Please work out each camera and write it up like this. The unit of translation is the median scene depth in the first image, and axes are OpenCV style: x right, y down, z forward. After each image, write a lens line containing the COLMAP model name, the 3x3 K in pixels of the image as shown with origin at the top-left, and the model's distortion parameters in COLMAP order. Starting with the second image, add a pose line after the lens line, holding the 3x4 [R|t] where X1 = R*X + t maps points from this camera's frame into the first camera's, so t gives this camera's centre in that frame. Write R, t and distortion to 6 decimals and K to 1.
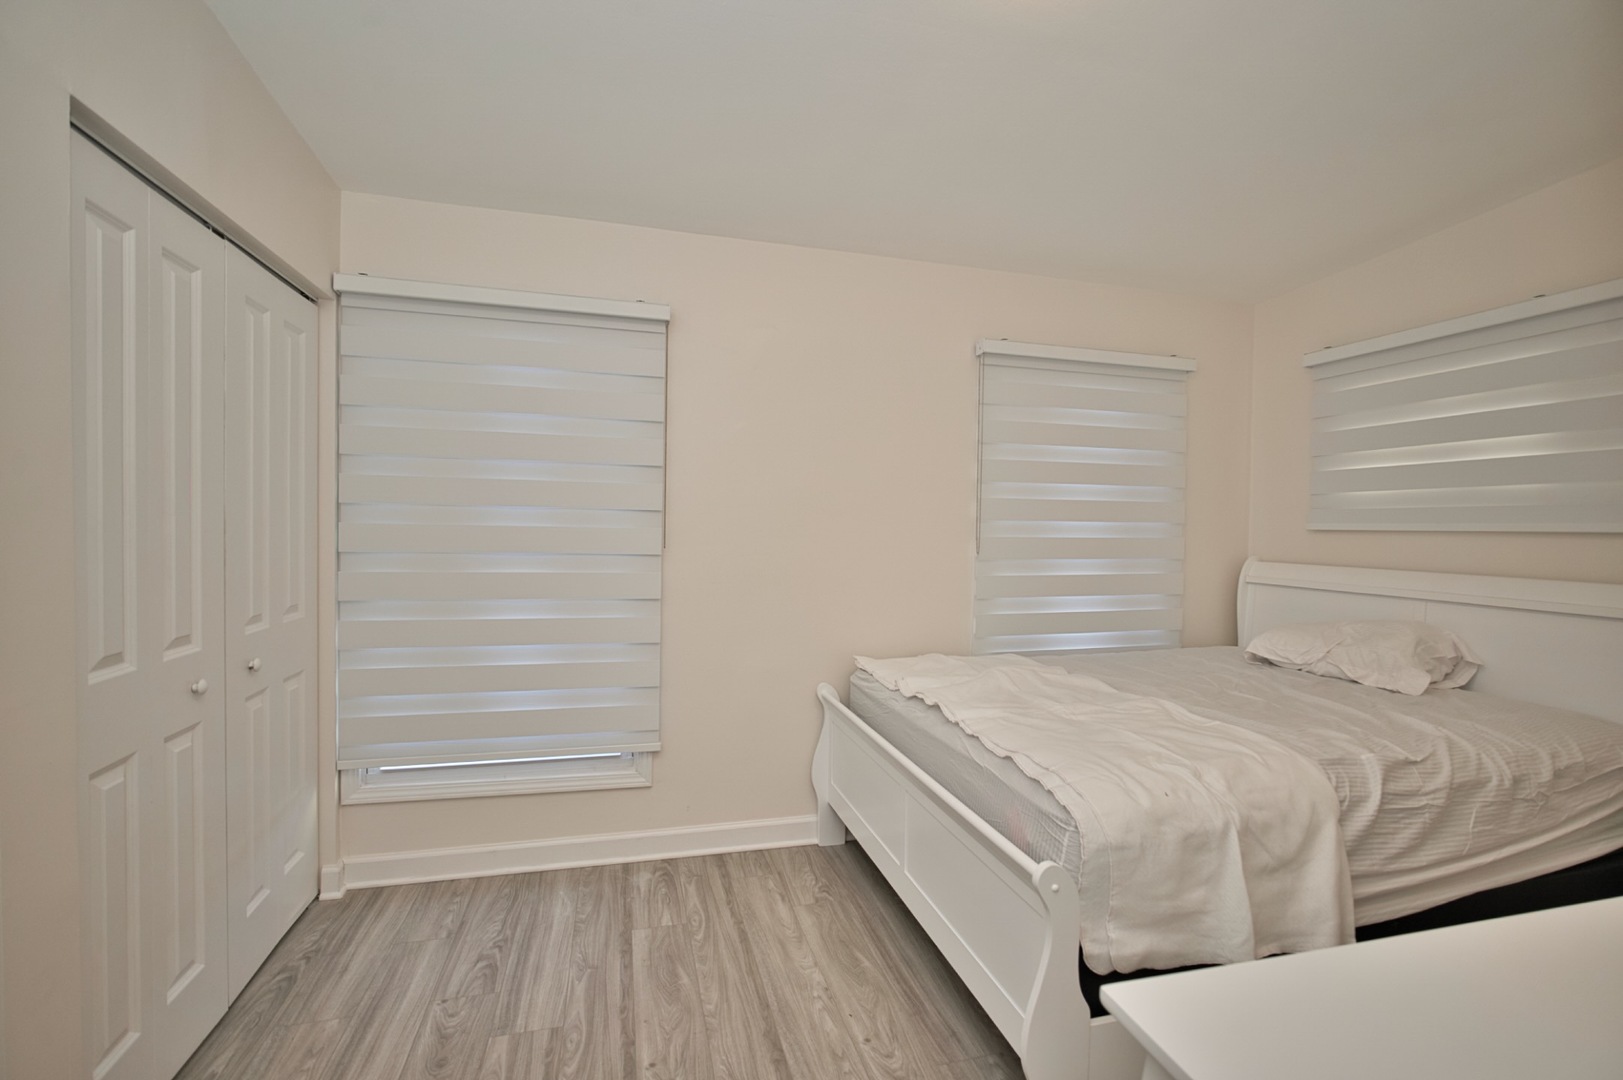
lens RADIAL K [[703.3, 0, 813.0], [0, 703.3, 535.7], [0, 0, 1]] dist [-0.020193, 0.005023]
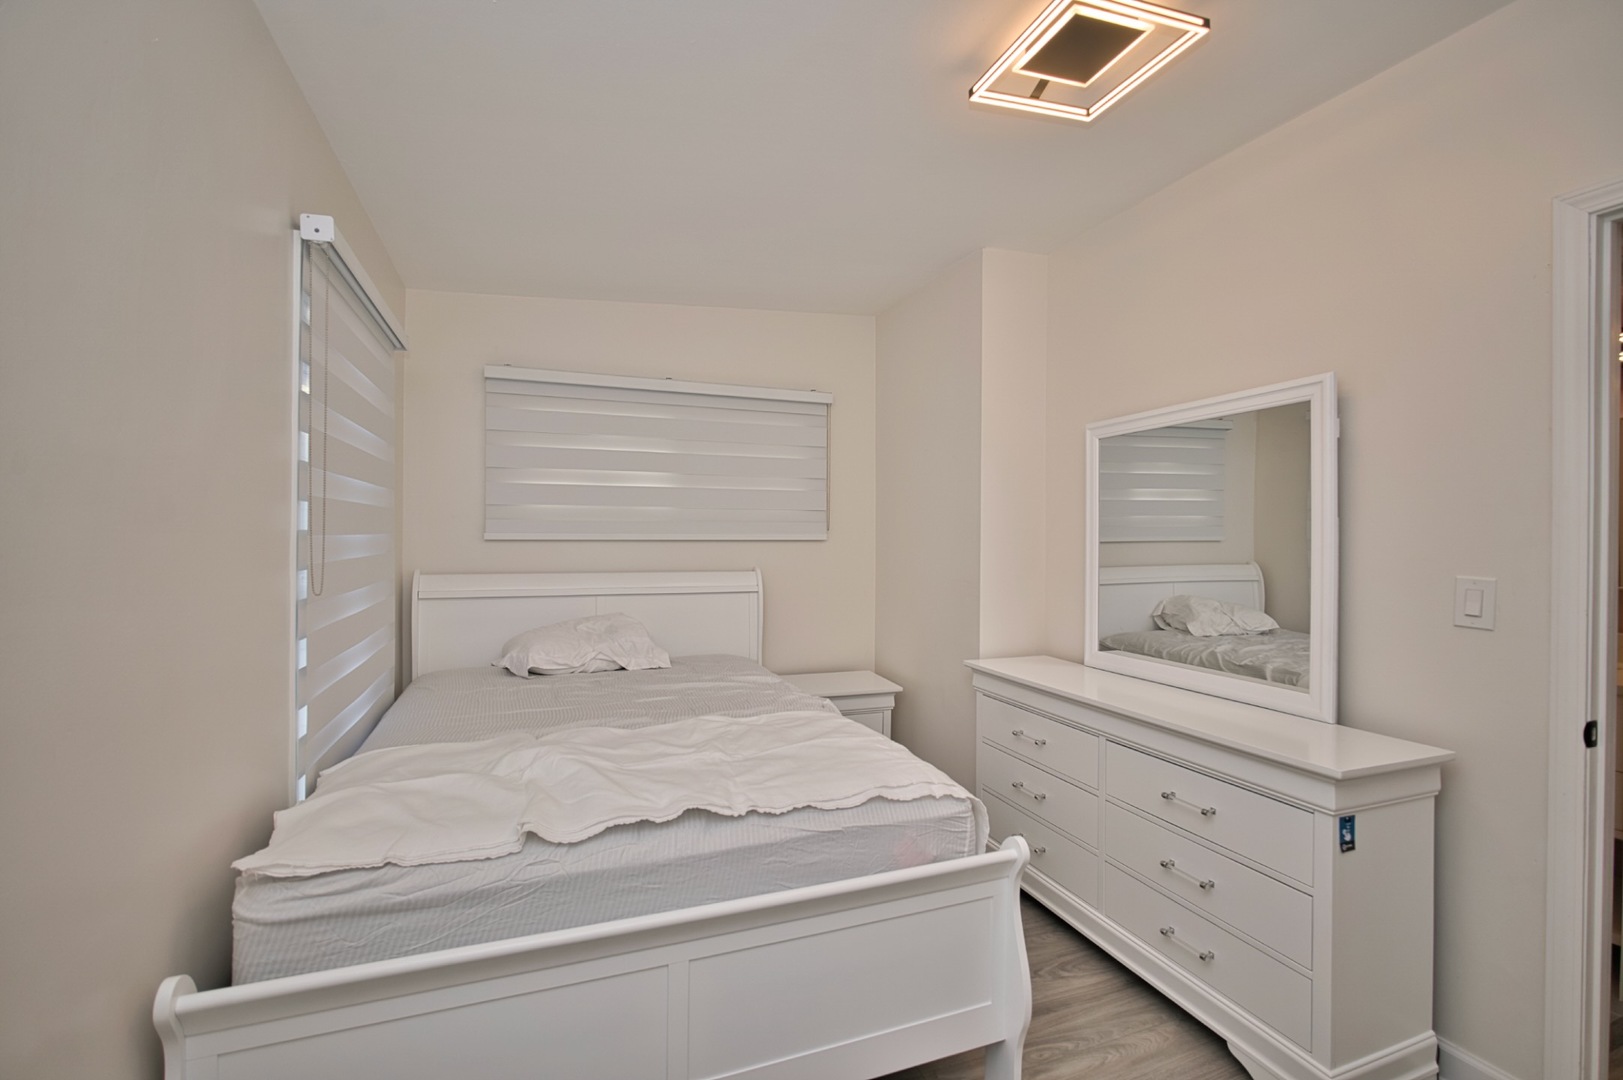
lens RADIAL K [[703.3, 0, 811.4], [0, 703.3, 535.7], [0, 0, 1]] dist [-0.020193, 0.005023]
pose [[-0.104316, -0.012452, 0.994466, -0.577139], [0.004714, 0.999904, 0.013015, -0.041098], [-0.994533, 0.006046, -0.104247, 1.069691]]
